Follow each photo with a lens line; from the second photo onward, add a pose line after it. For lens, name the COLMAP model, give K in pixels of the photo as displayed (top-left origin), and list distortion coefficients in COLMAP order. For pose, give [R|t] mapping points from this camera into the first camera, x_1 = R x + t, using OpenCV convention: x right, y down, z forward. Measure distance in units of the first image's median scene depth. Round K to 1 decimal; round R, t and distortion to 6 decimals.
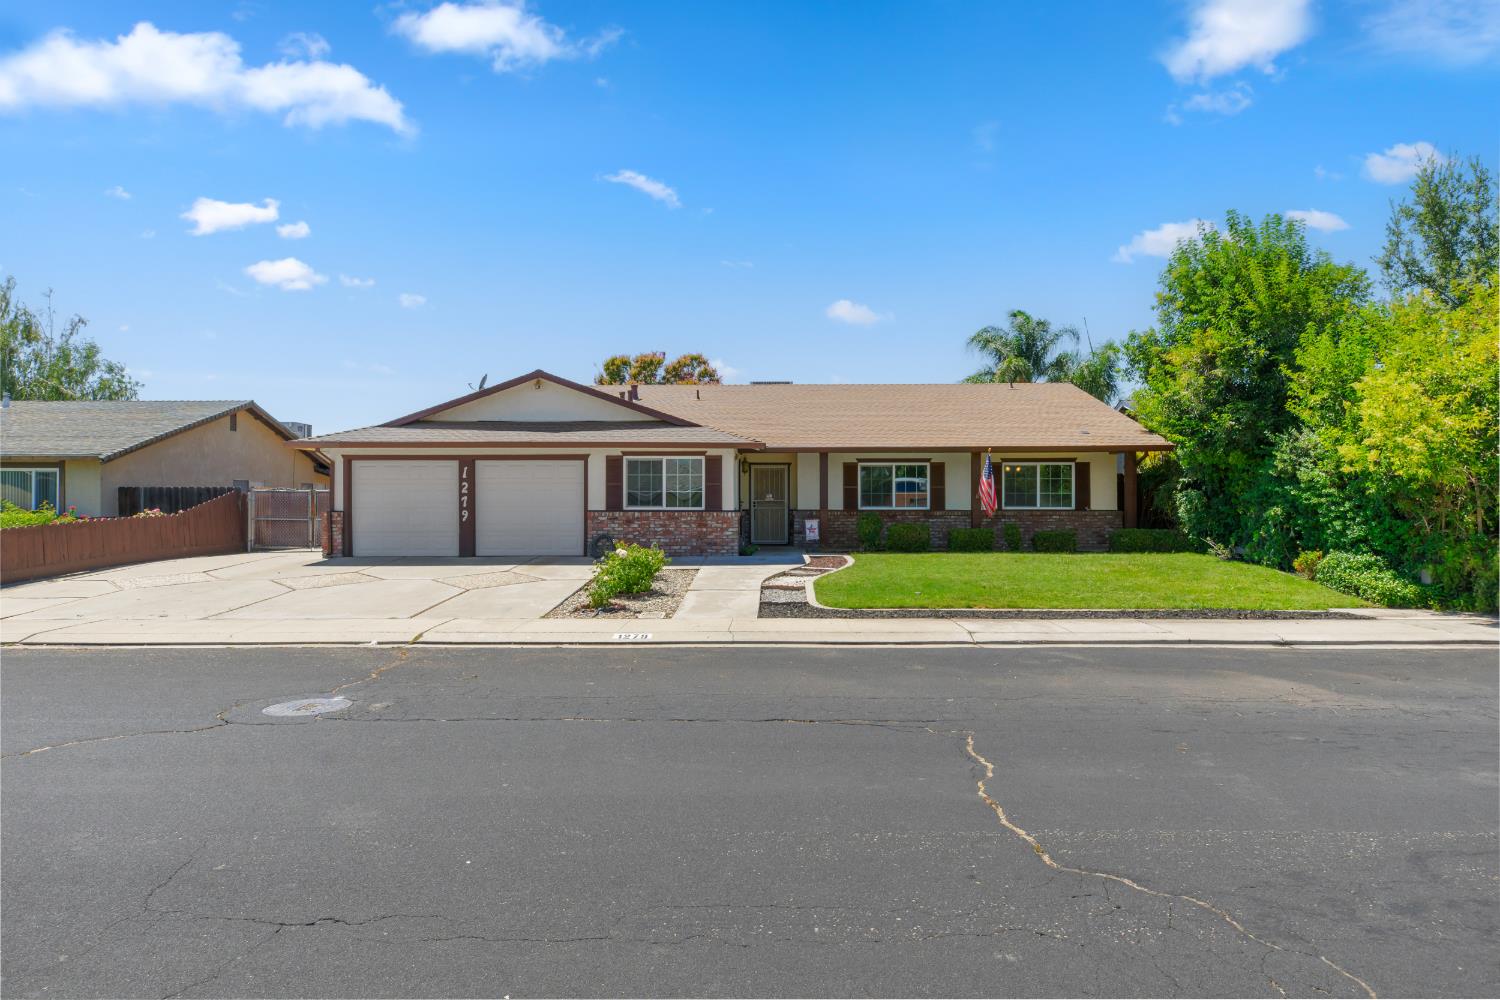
lens RADIAL K [[983.5, 0, 752.3], [0, 983.5, 496.3], [0, 0, 1]] dist [0.024905, -0.000813]
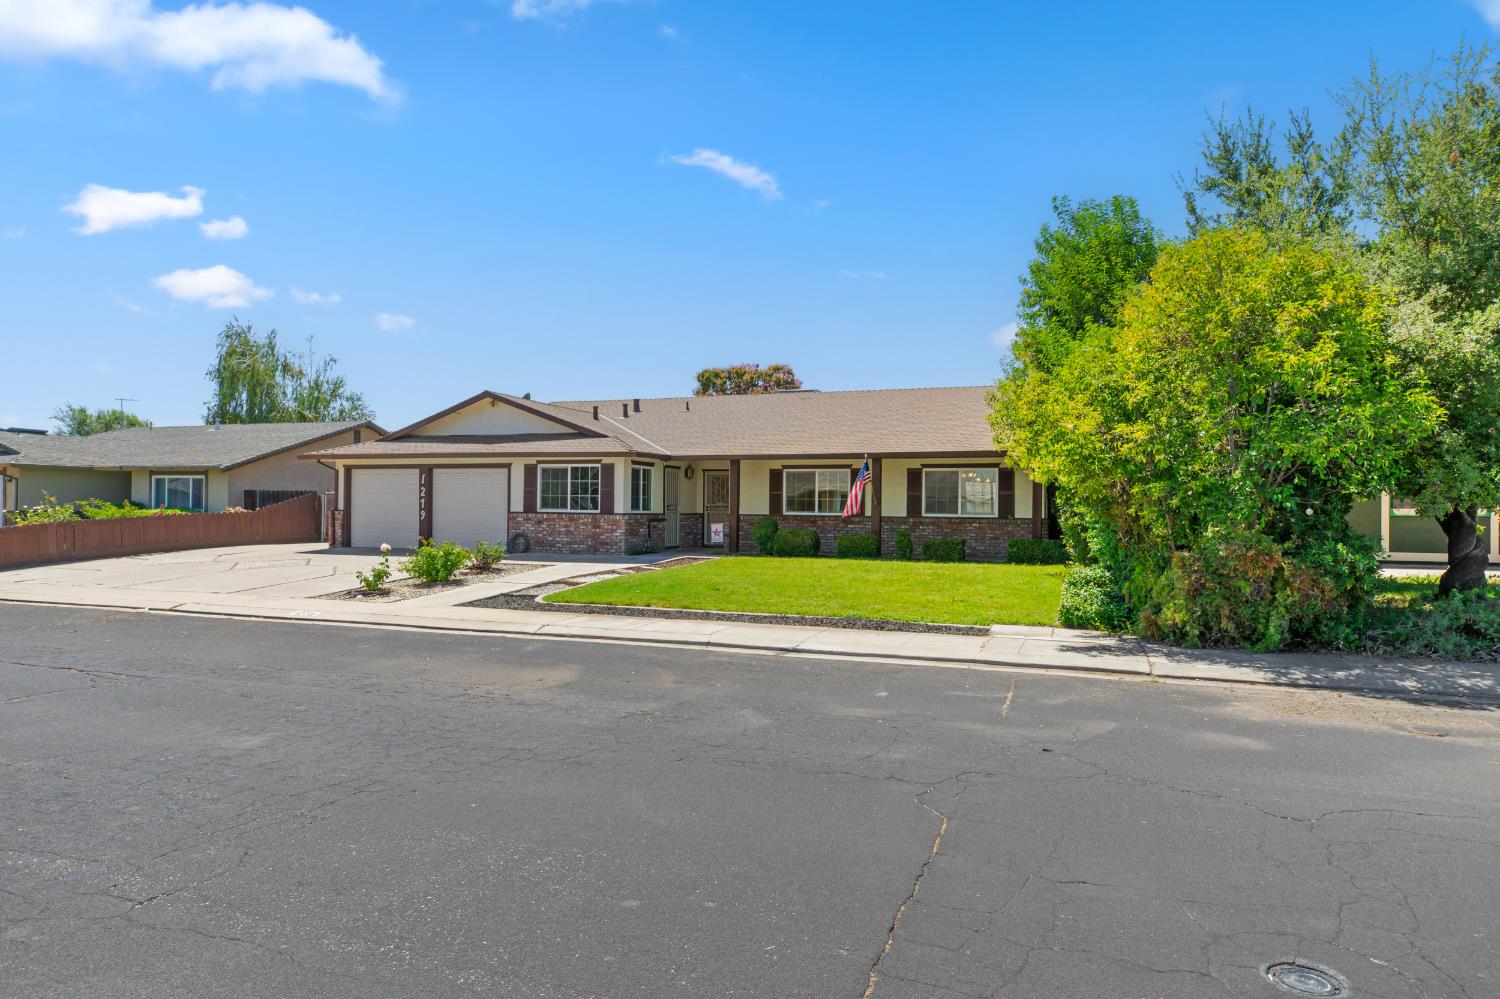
lens RADIAL K [[983.5, 0, 752.3], [0, 983.5, 495.8], [0, 0, 1]] dist [0.024905, -0.000813]
pose [[0.932270, 0.005995, -0.361713, 0.507784], [-0.008191, 0.999956, -0.004537, -0.001506], [0.361670, 0.007192, 0.932279, 0.033522]]
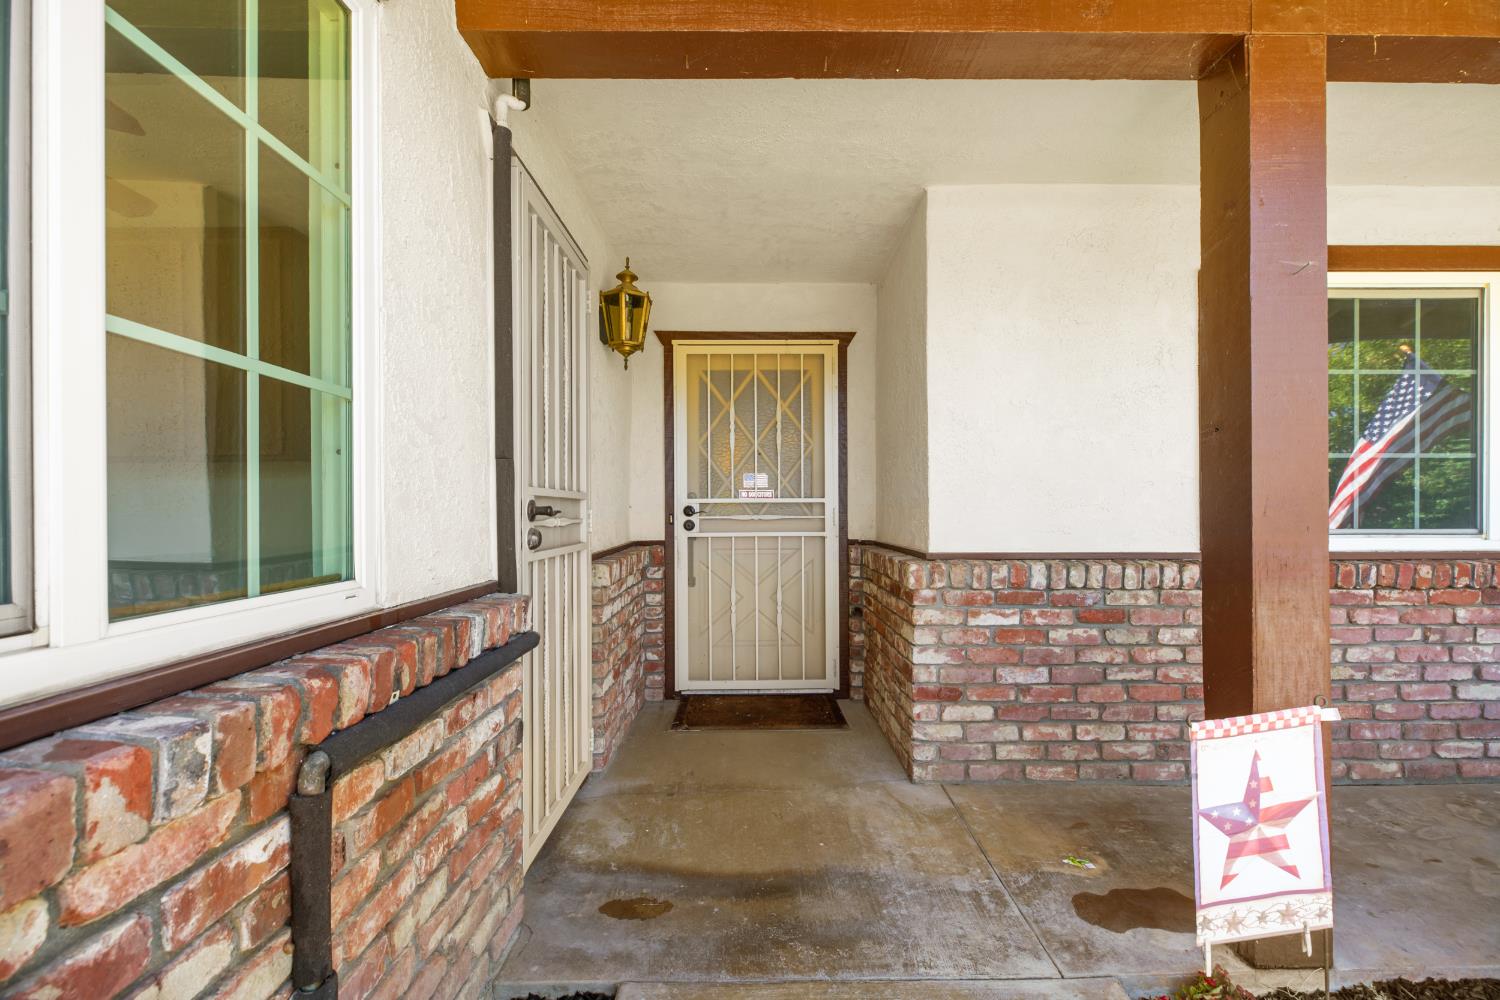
lens RADIAL K [[685.4, 0, 753.7], [0, 685.4, 513.6], [0, 0, 1]] dist [-0.000088, -0.000048]
pose [[0.999794, 0.005047, 0.019670, 0.016543], [-0.004931, 0.999970, -0.005974, 0.009069], [-0.019700, 0.005876, 0.999789, 0.995091]]
